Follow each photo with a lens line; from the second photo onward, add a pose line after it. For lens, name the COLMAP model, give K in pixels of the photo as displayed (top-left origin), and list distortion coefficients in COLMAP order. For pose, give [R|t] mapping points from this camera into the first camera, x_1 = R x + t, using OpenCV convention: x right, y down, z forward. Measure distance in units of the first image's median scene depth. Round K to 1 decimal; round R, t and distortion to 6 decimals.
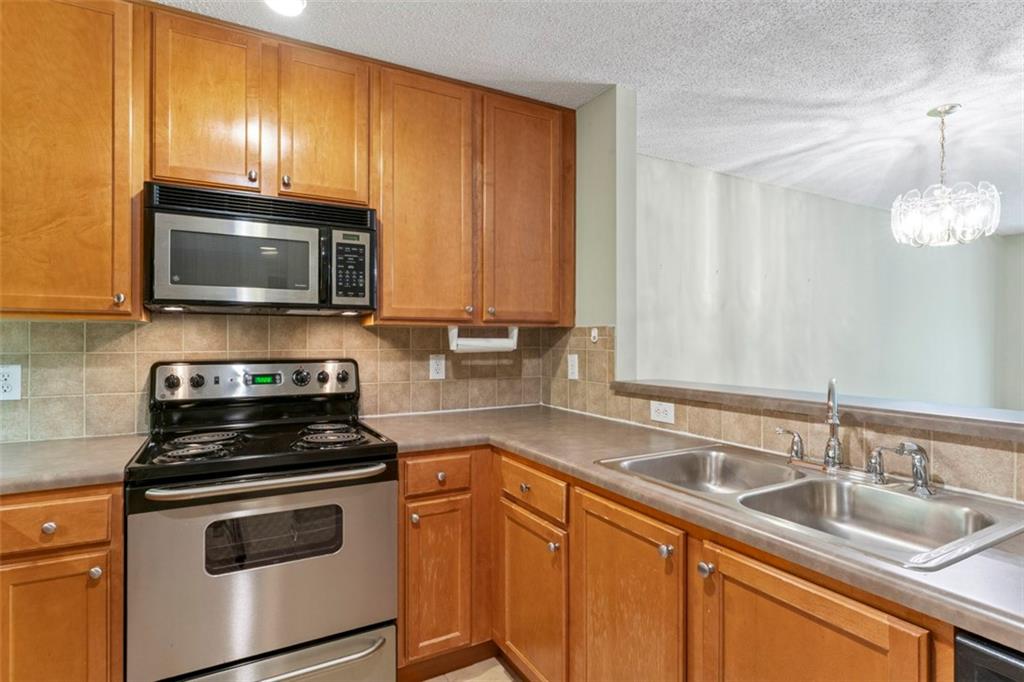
lens RADIAL K [[539.1, 0, 518.4], [0, 539.1, 335.1], [0, 0, 1]] dist [-0.003776, 0.000768]
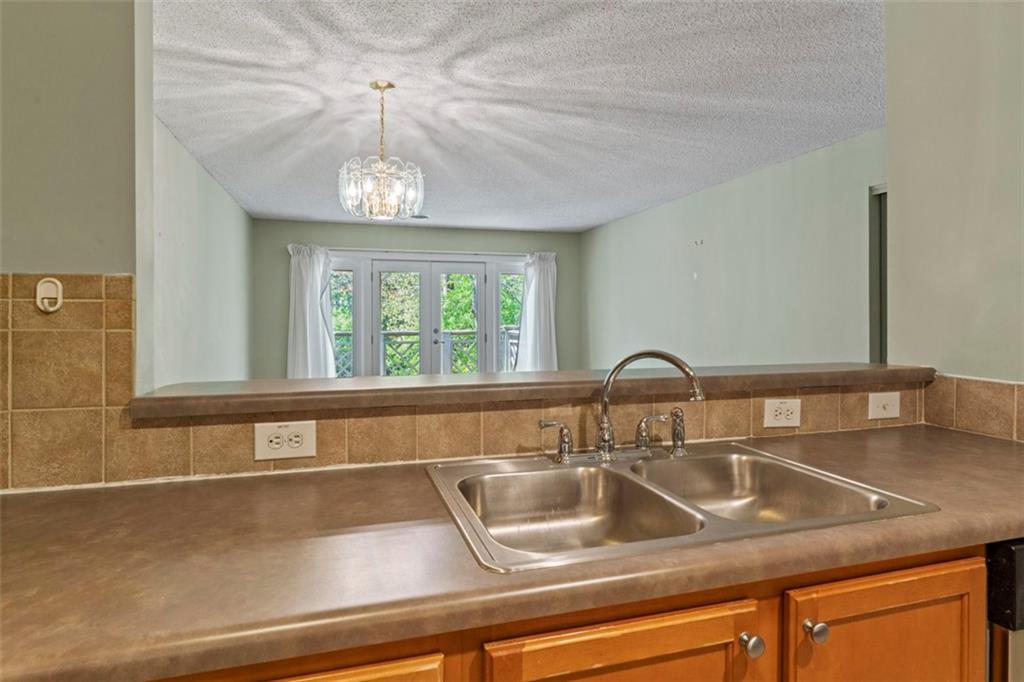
lens RADIAL K [[564.2, 0, 507.2], [0, 564.2, 316.2], [0, 0, 1]] dist [-0.011387, 0.000515]
pose [[0.216114, -0.000950, 0.976368, -0.240920], [-0.005617, 0.999982, 0.002216, 0.016149], [-0.976352, -0.005963, 0.216105, 0.670601]]
